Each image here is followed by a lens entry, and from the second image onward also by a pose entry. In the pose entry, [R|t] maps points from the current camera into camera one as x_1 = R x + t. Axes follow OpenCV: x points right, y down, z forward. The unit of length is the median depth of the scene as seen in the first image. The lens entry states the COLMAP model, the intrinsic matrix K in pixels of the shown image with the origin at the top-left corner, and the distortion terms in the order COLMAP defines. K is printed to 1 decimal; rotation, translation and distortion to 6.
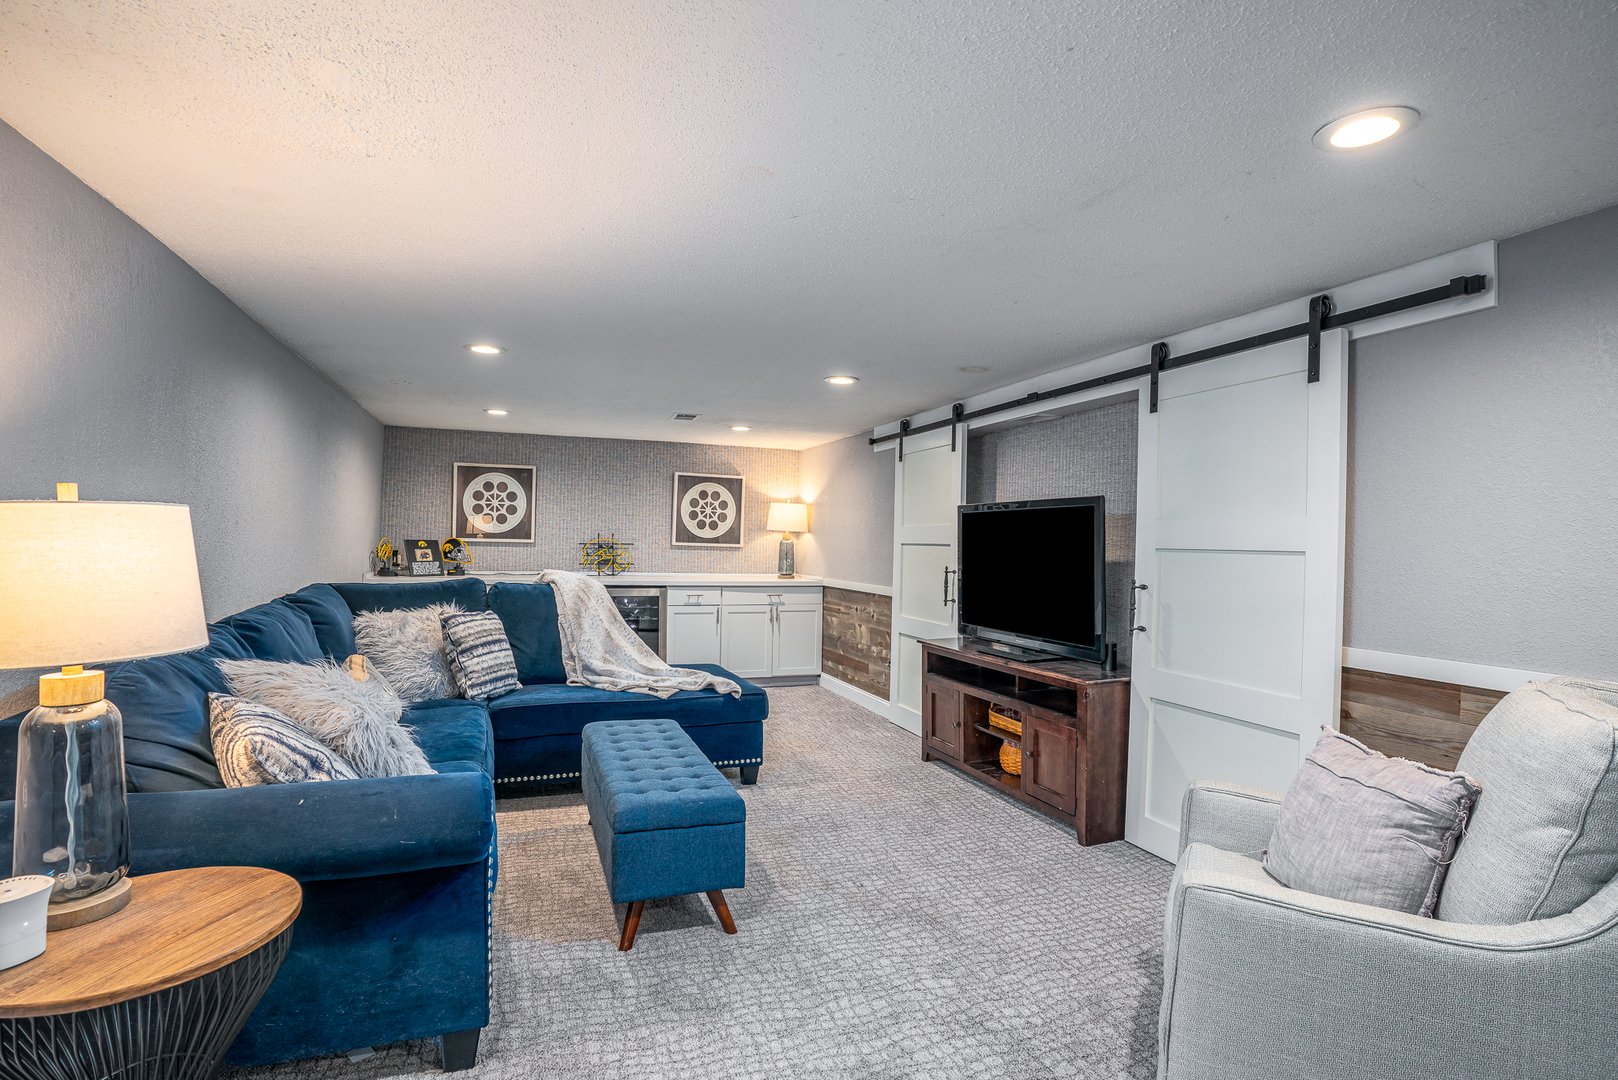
lens RADIAL K [[769.1, 0, 807.5], [0, 769.1, 546.1], [0, 0, 1]] dist [-0.001908, -0.000044]
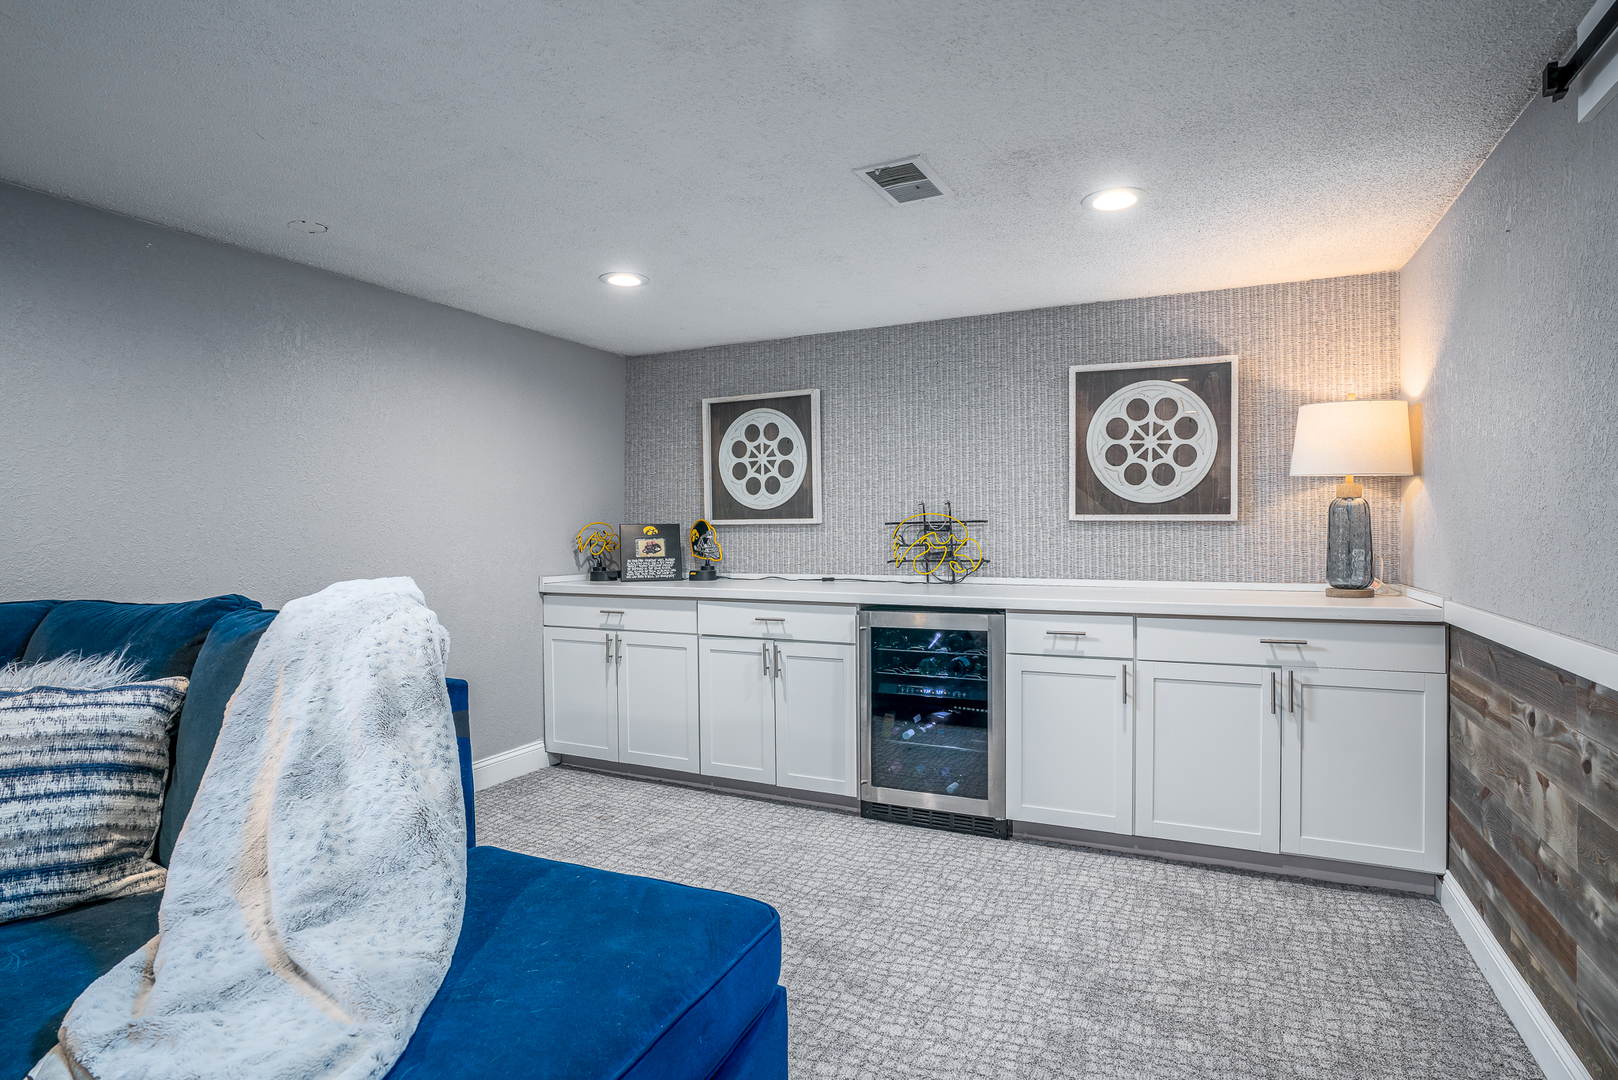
lens RADIAL K [[857.6, 0, 809.0], [0, 857.6, 542.1], [0, 0, 1]] dist [-0.012214, 0.001718]
pose [[0.714457, -0.016300, -0.699489, 0.083254], [0.018321, 0.999822, -0.004585, 0.011600], [0.699439, -0.009540, 0.714628, 0.522222]]
